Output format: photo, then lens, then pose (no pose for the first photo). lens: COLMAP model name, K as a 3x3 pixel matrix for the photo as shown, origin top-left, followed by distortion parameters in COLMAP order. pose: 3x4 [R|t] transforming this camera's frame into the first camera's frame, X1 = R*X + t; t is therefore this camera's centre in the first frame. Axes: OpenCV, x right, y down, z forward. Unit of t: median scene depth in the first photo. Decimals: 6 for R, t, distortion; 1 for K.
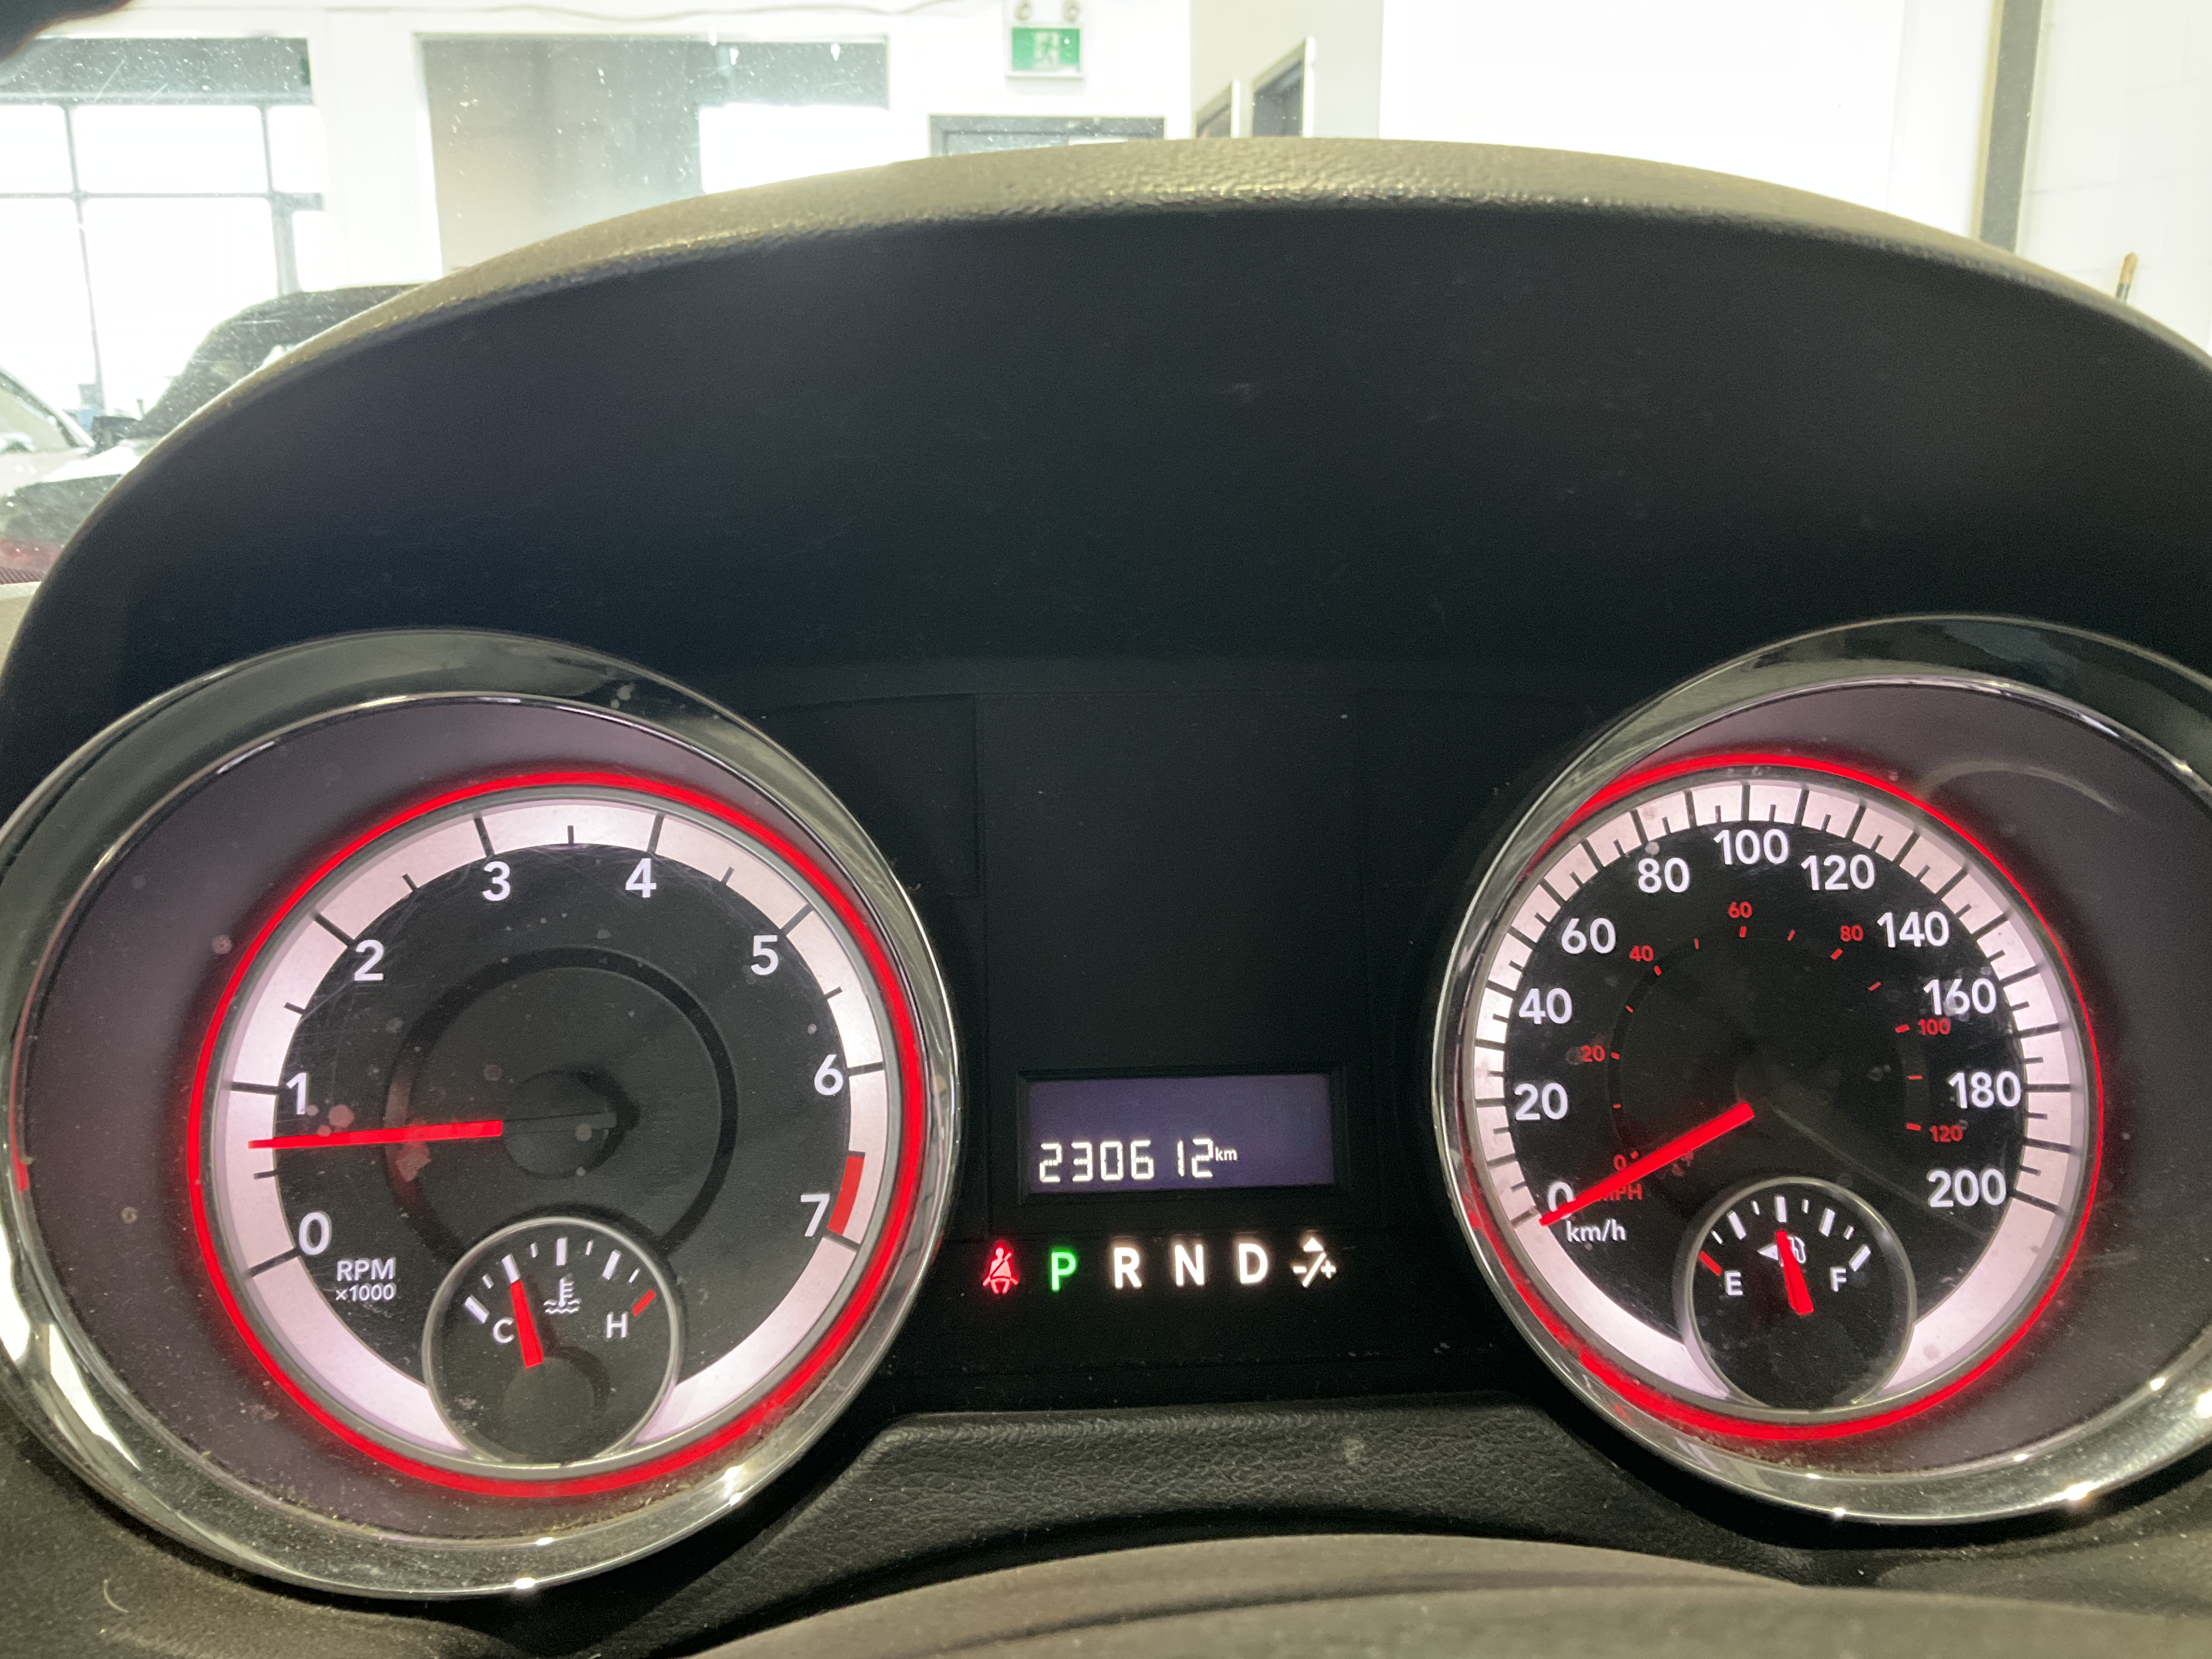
lens RADIAL K [[1892.4, 0, 1101.6], [0, 1892.4, 832.0], [0, 0, 1]] dist [0.011544, -0.023655]
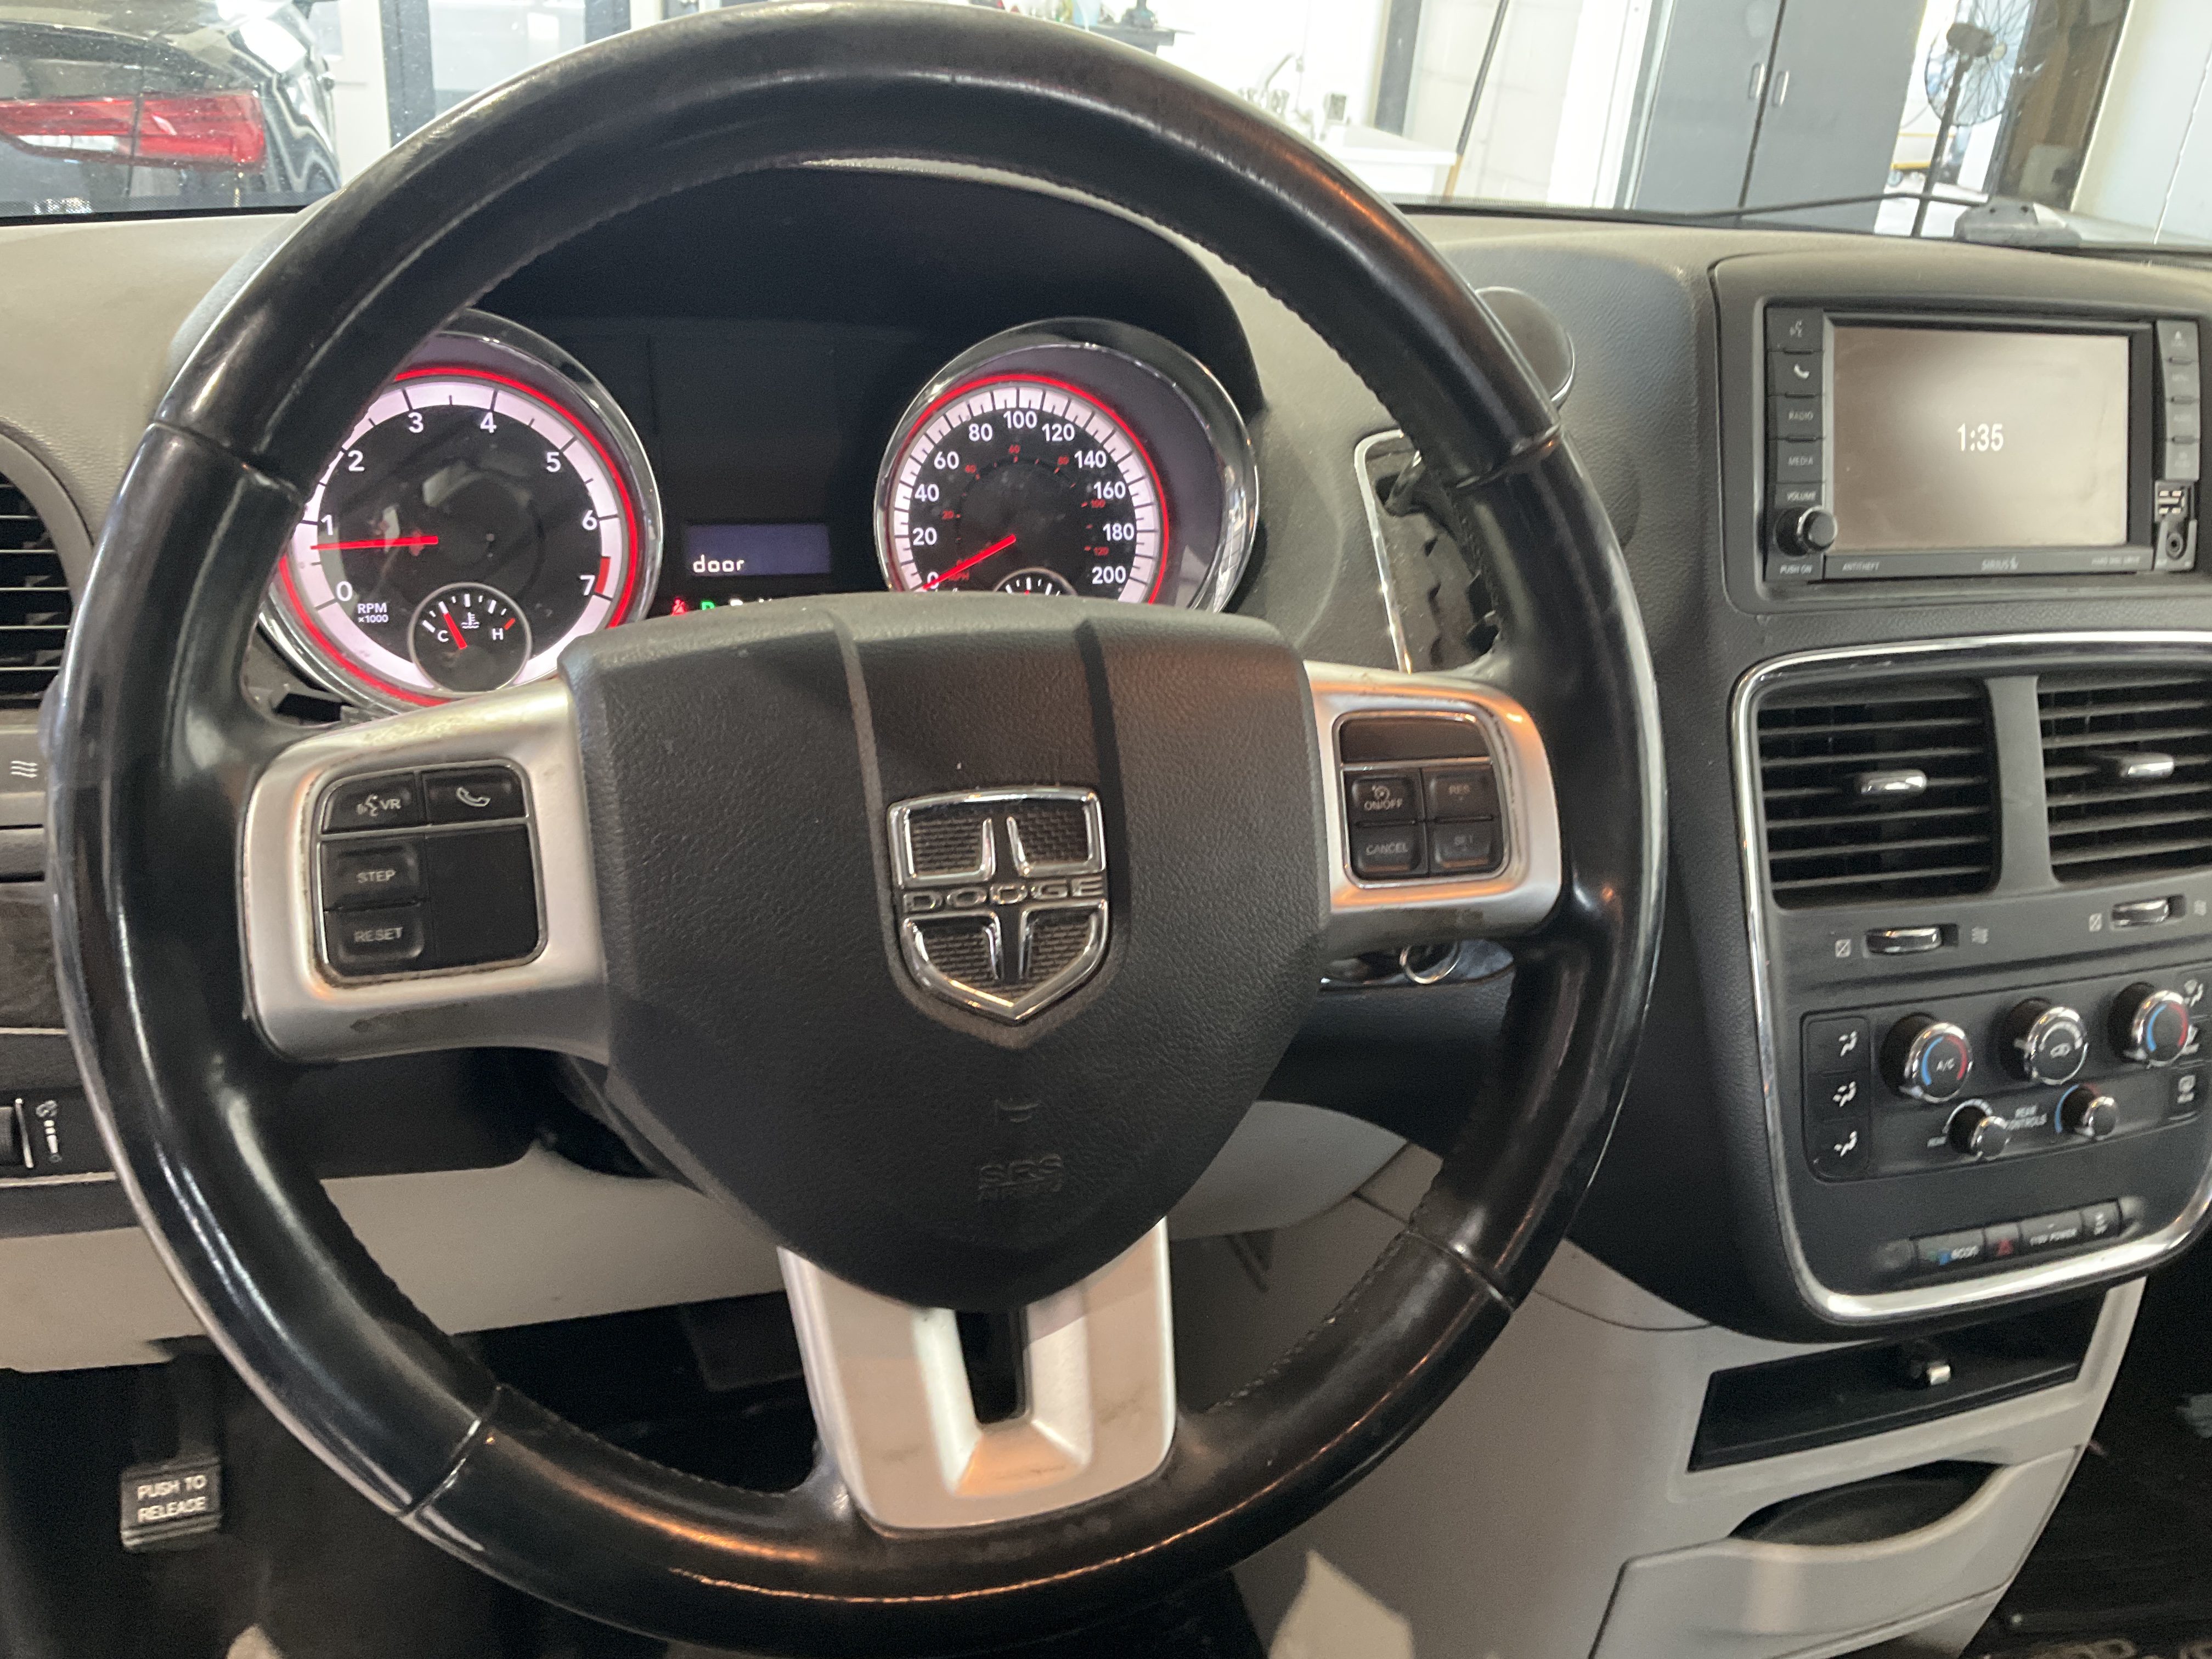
lens RADIAL K [[1892.4, 0, 1110.1], [0, 1892.4, 833.9], [0, 0, 1]] dist [0.011544, -0.023655]
pose [[0.959690, -0.038355, 0.278430, -0.185481], [-0.017168, 0.980795, 0.194284, 0.050790], [-0.280534, -0.191233, 0.940601, -1.187175]]
